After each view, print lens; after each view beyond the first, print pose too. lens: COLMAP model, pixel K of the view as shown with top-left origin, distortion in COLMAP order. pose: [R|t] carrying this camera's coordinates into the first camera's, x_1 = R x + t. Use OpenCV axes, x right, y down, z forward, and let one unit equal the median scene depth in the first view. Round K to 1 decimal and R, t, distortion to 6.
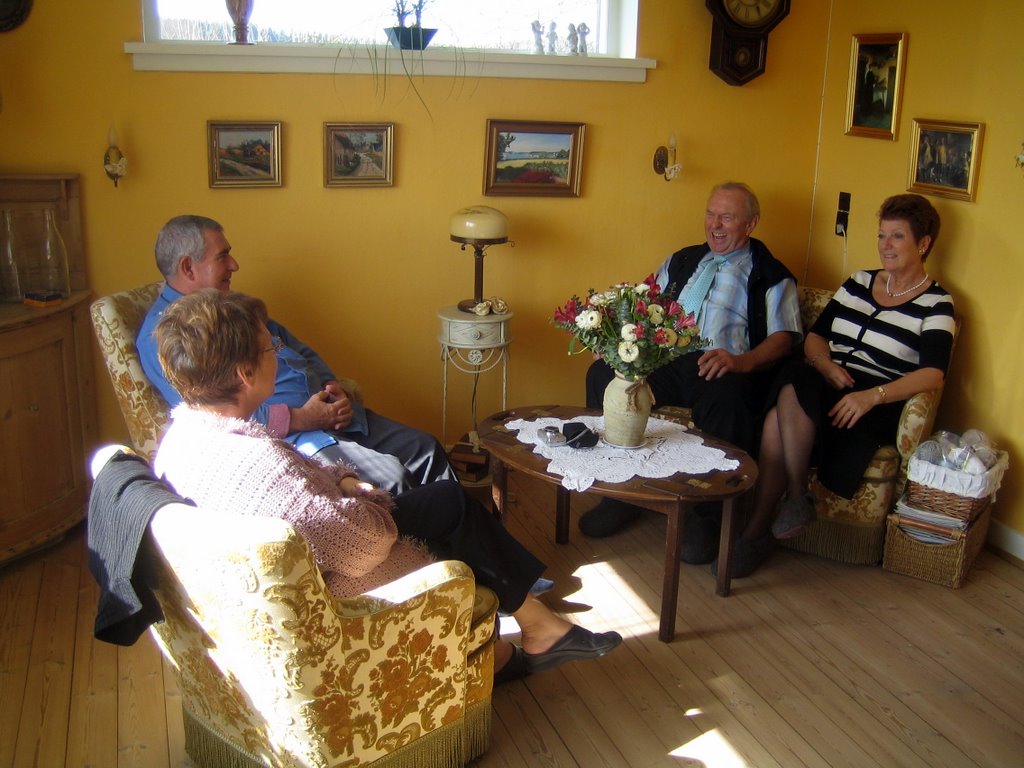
lens RADIAL K [[1085.8, 0, 512.0], [0, 1085.8, 384.0], [0, 0, 1]] dist [0.002126, -0.498676]
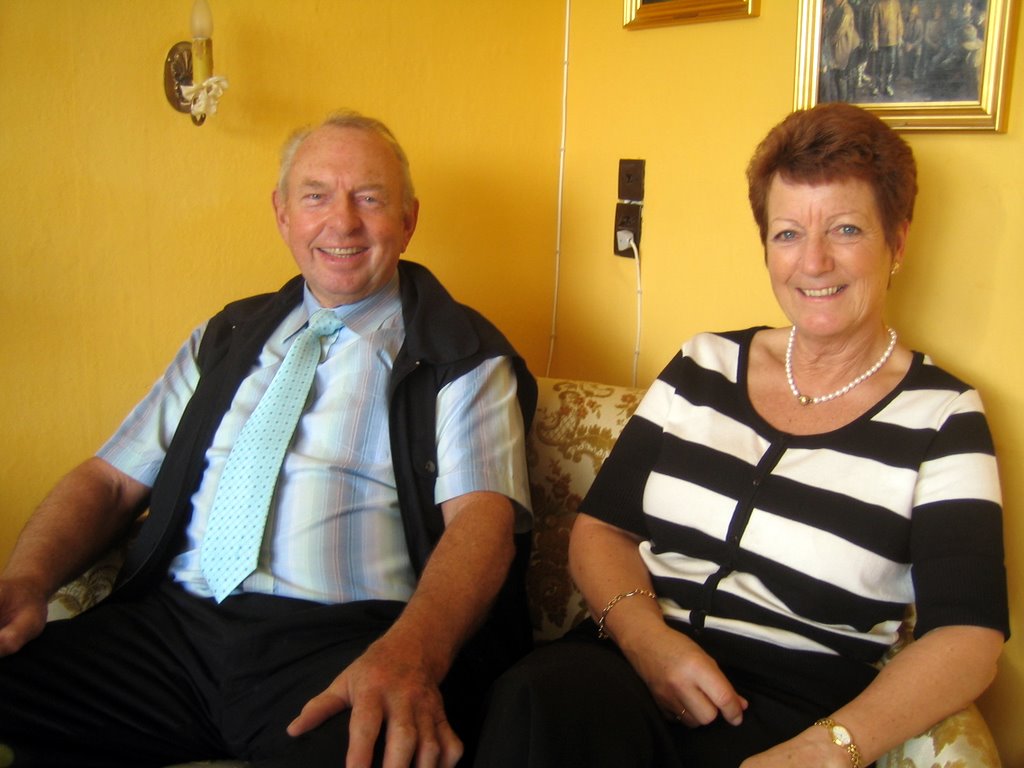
lens RADIAL K [[1041.4, 0, 512.0], [0, 1041.4, 384.0], [0, 0, 1]] dist [-0.004916, -0.004449]
pose [[0.971544, -0.050366, 0.231442, 0.178843], [0.064581, 0.996437, -0.054253, -0.074176], [-0.227885, 0.067656, 0.971335, 0.682177]]
